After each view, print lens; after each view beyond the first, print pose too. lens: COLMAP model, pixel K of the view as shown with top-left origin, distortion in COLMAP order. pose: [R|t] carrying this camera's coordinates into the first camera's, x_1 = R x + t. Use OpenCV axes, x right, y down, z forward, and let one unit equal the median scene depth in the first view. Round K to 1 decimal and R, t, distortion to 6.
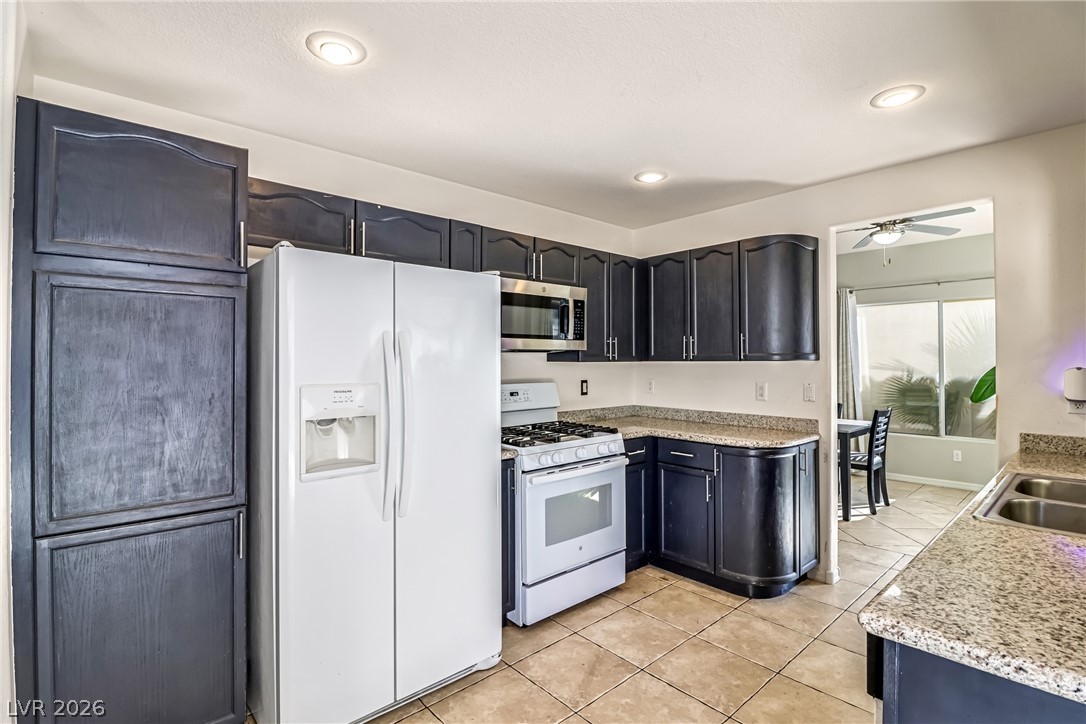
lens RADIAL K [[513.4, 0, 544.1], [0, 513.4, 355.9], [0, 0, 1]] dist [0.001047, -0.013708]
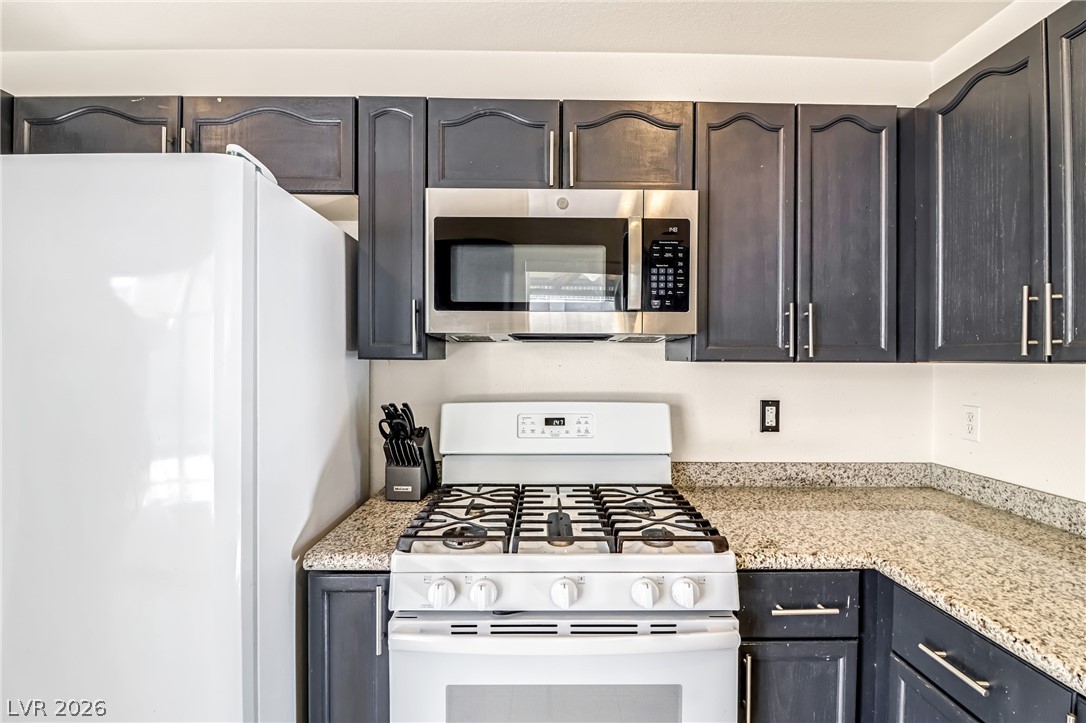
lens RADIAL K [[513.4, 0, 544.1], [0, 513.4, 355.4], [0, 0, 1]] dist [0.001047, -0.013708]
pose [[0.758411, 0.003608, -0.651767, 0.276809], [-0.002366, 0.999993, 0.002782, 0.005878], [0.651773, -0.000568, 0.758414, 0.608739]]
